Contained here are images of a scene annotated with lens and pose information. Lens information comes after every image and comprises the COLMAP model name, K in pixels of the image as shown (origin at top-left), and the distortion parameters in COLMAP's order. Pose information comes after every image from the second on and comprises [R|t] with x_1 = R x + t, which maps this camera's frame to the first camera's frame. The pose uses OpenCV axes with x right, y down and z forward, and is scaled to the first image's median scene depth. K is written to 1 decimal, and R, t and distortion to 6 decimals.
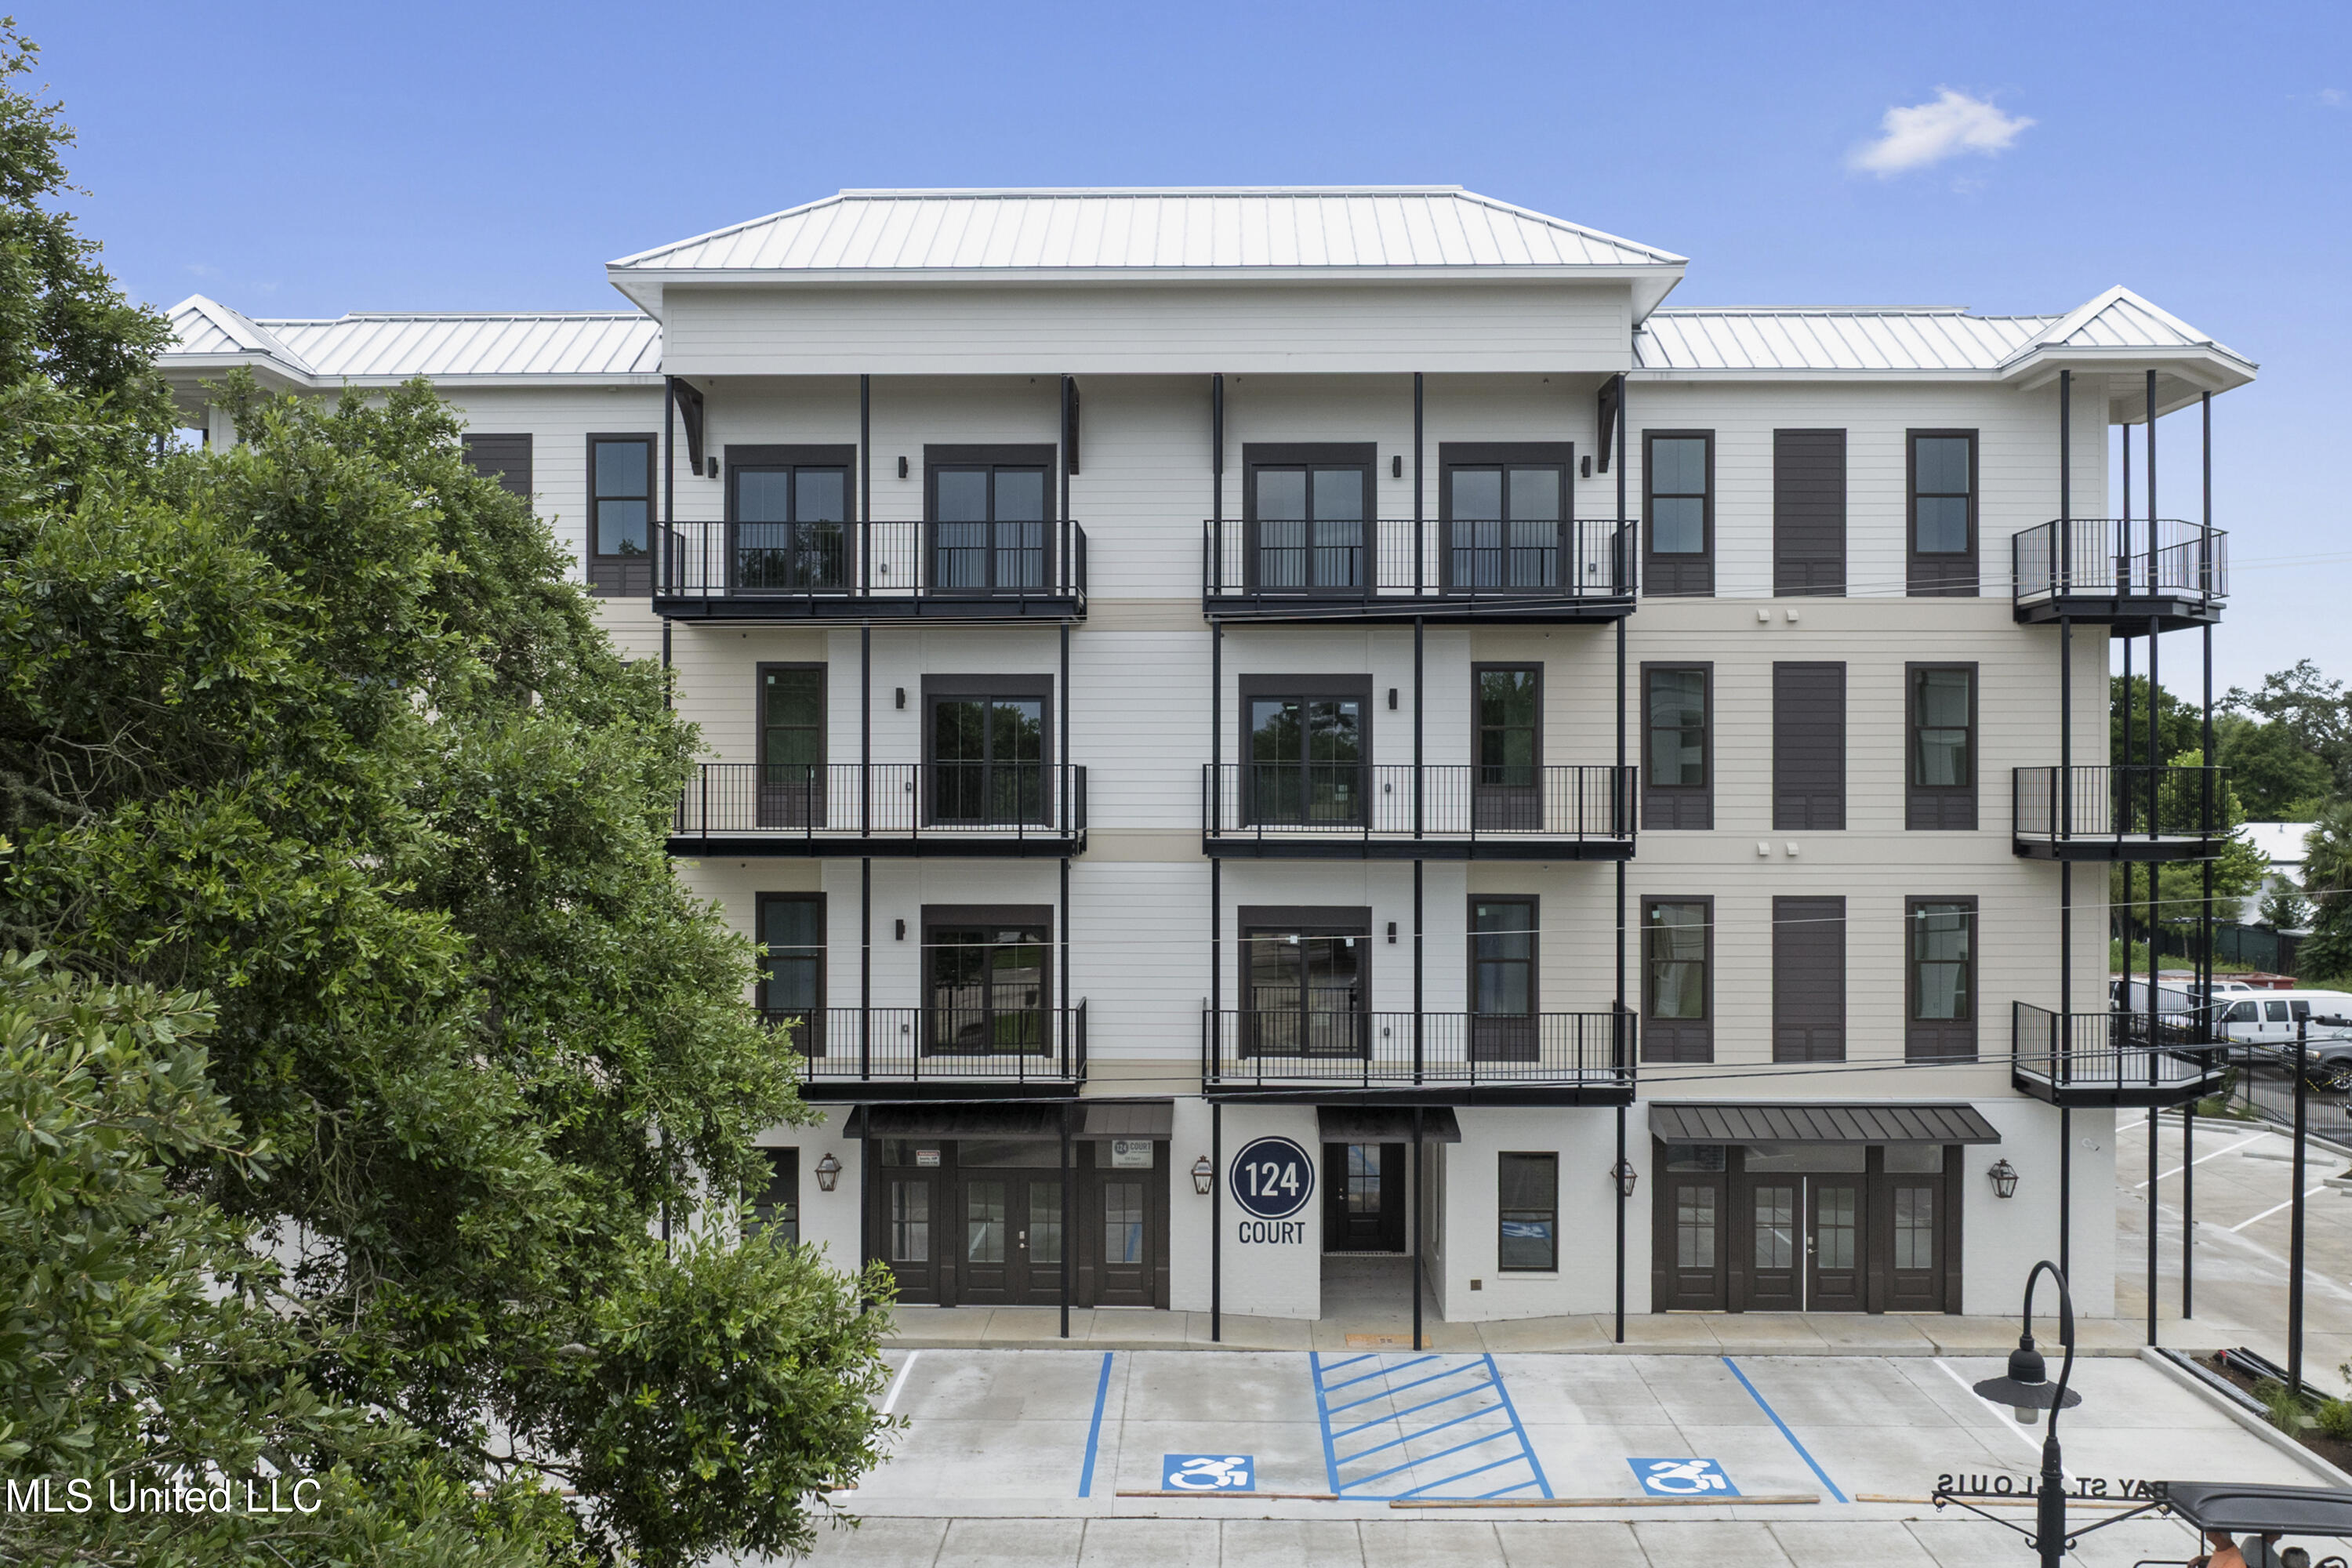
lens RADIAL K [[1972.6, 0, 1180.2], [0, 1972.6, 779.8], [0, 0, 1]] dist [-0.005028, 0.001712]
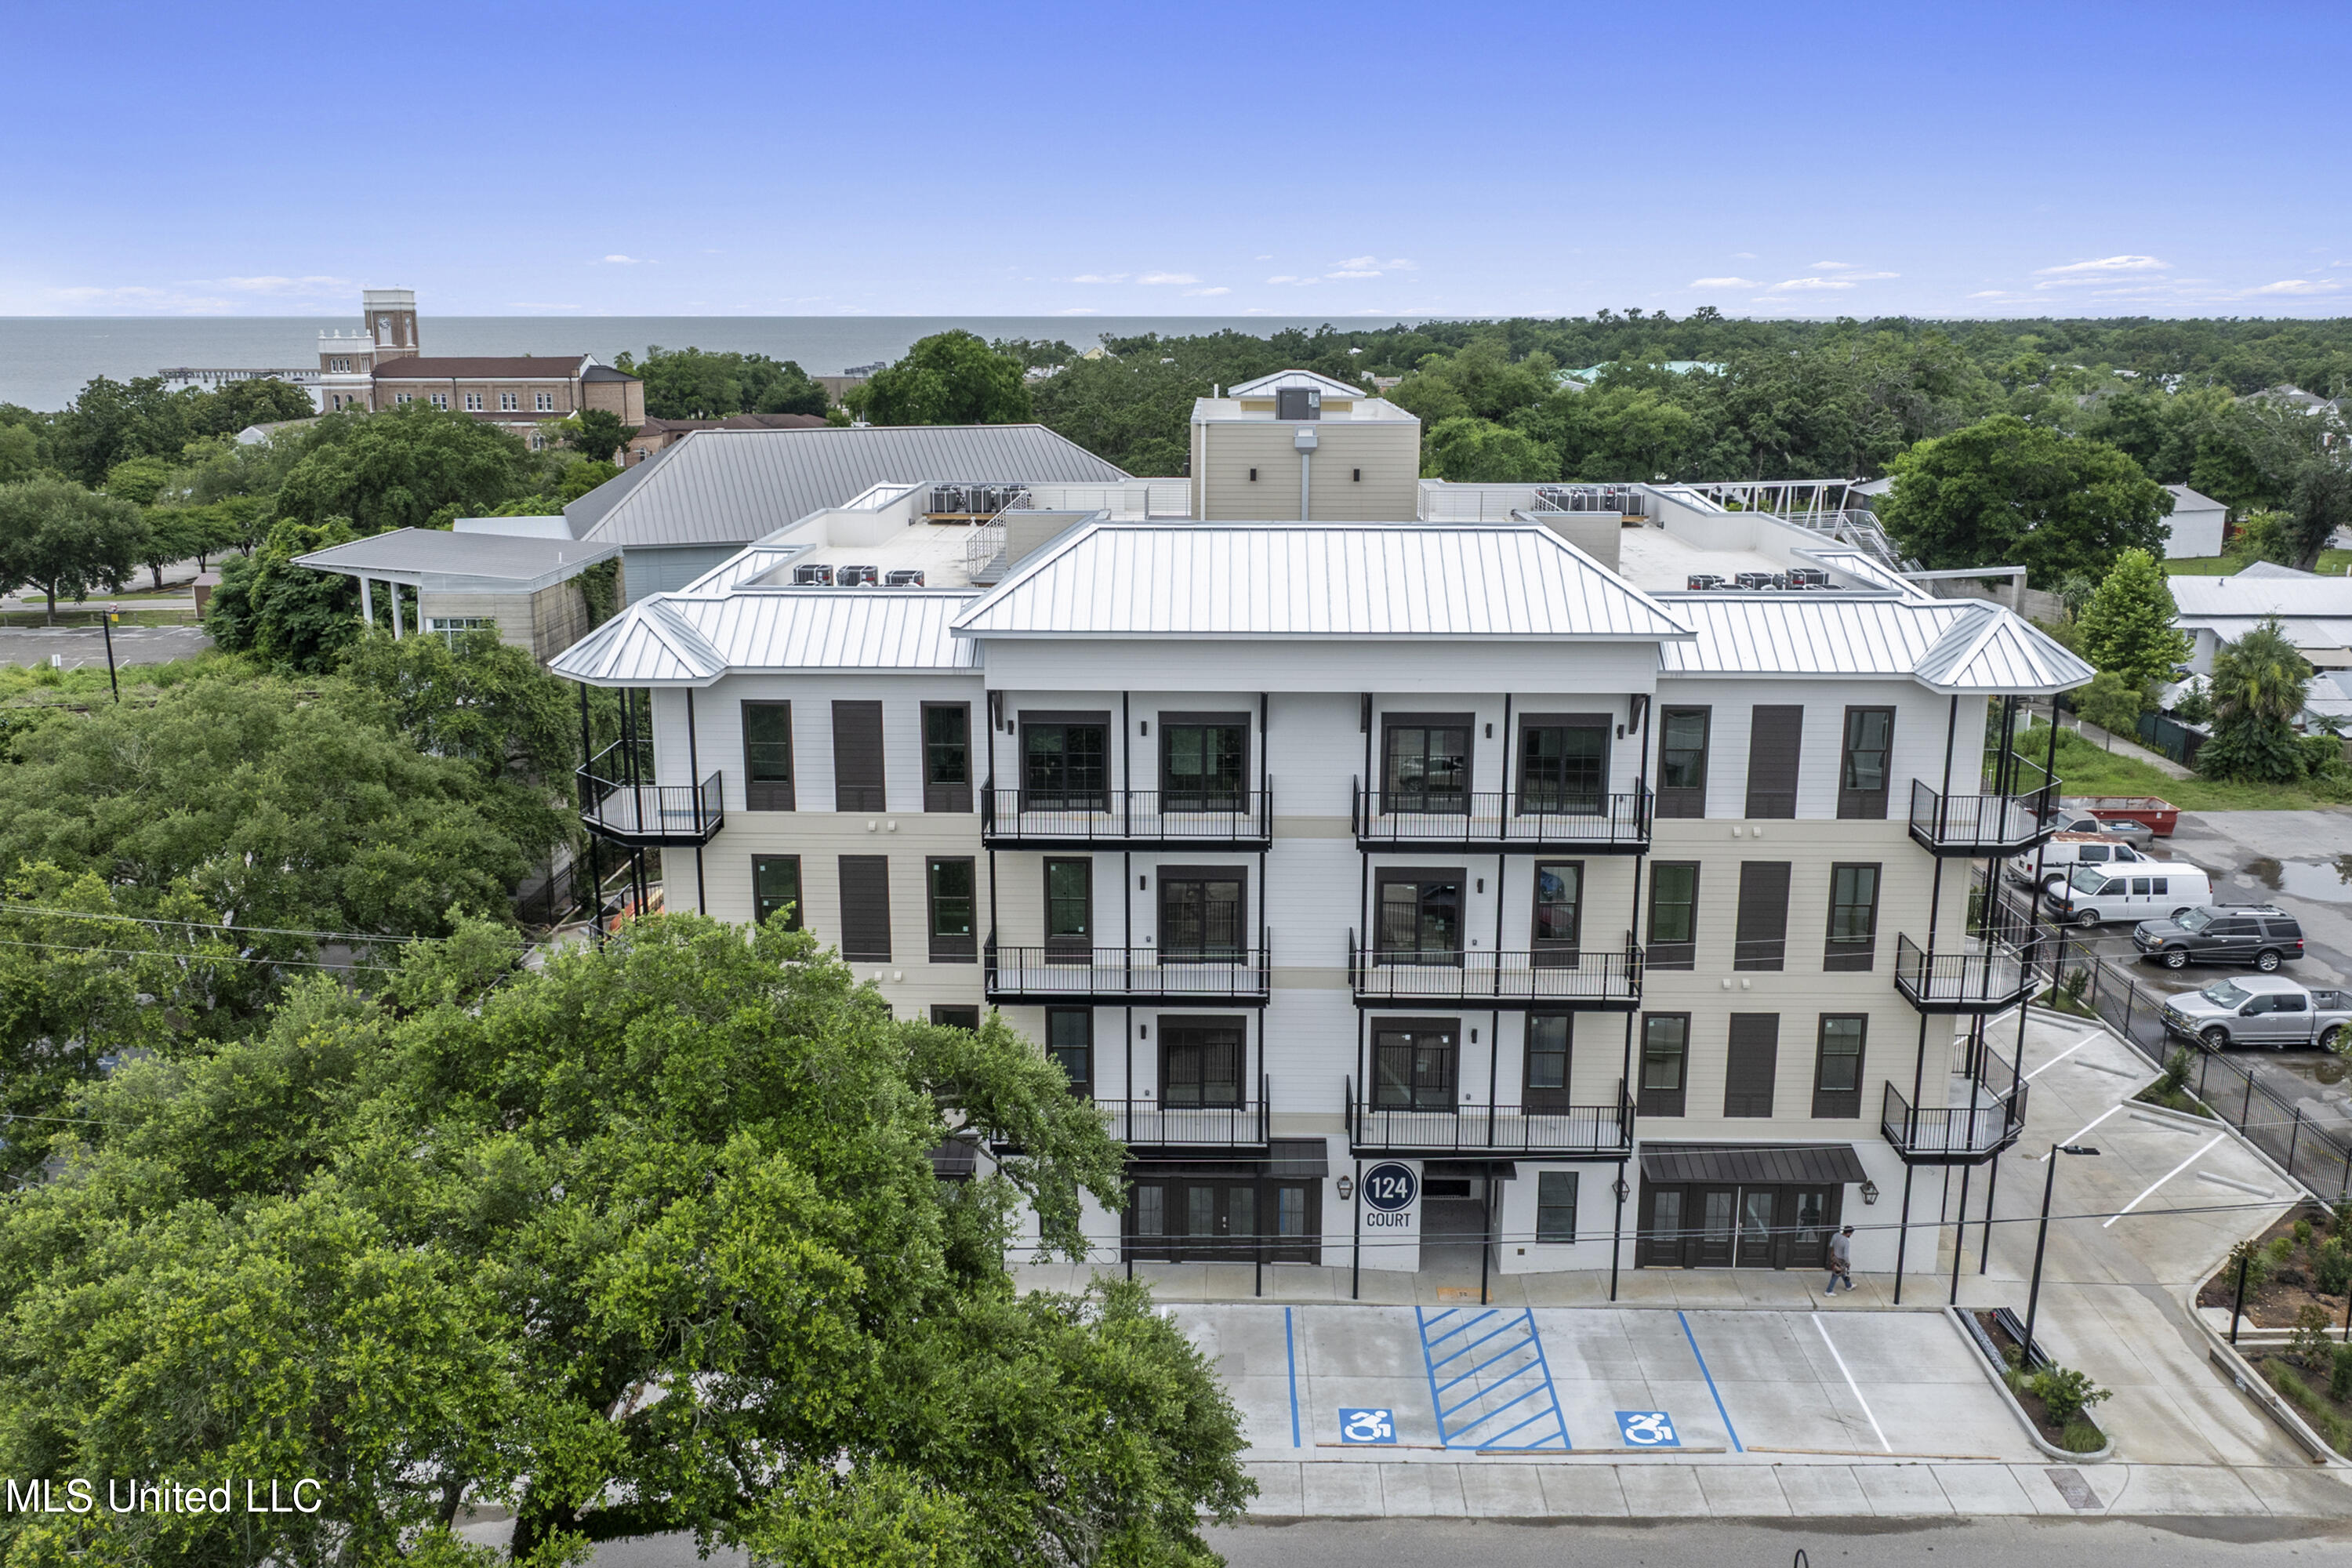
lens RADIAL K [[1972.6, 0, 1174.7], [0, 1972.6, 785.2], [0, 0, 1]] dist [-0.005028, 0.001712]
pose [[0.999994, -0.001620, -0.003173, -0.116087], [0.002335, 0.970721, 0.240197, -0.472407], [0.002691, -0.240203, 0.970719, -0.410464]]
